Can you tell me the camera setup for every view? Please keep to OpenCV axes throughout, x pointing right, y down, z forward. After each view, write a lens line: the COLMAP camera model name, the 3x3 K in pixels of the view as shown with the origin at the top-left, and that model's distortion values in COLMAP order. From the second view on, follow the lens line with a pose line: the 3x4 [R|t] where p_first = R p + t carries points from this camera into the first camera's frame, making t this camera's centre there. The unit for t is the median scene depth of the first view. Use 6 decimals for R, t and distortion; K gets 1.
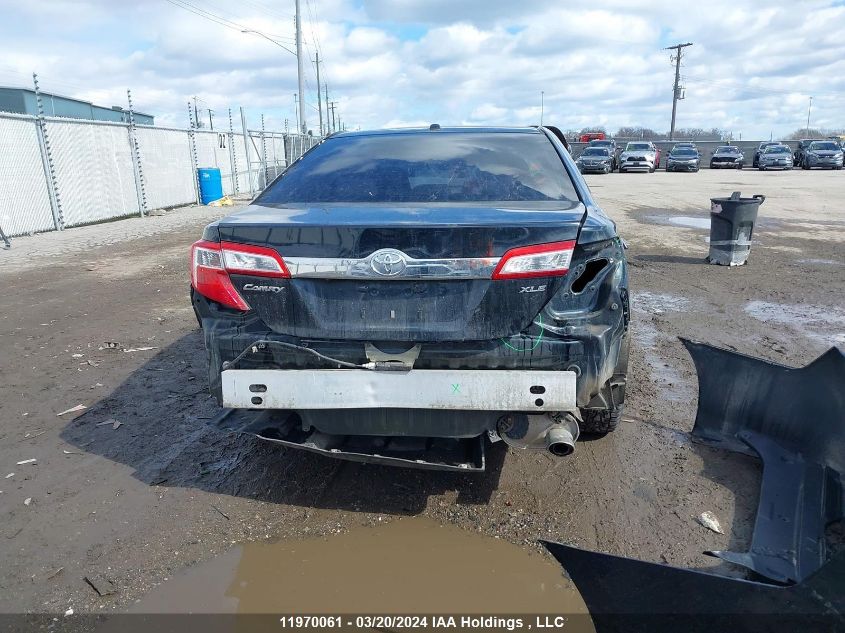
lens RADIAL K [[674.4, 0, 422.5], [0, 674.4, 316.5], [0, 0, 1]] dist [0.028724, -0.001399]
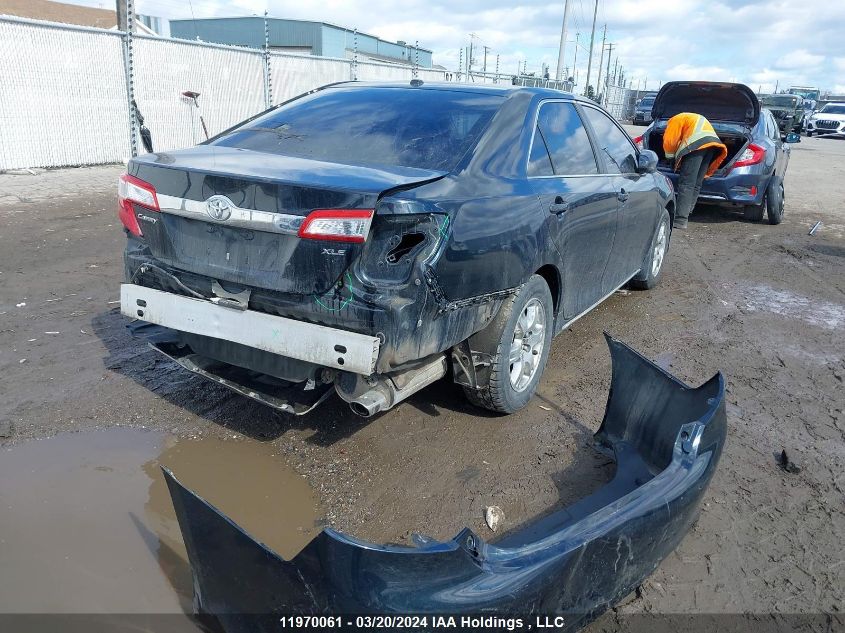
lens RADIAL K [[674.4, 0, 422.5], [0, 674.4, 316.5], [0, 0, 1]] dist [0.028724, -0.001399]
pose [[0.923322, 0.175684, -0.341484, 0.618631], [-0.148103, 0.983334, 0.105451, -0.068188], [0.354319, -0.046790, 0.933953, 0.070923]]
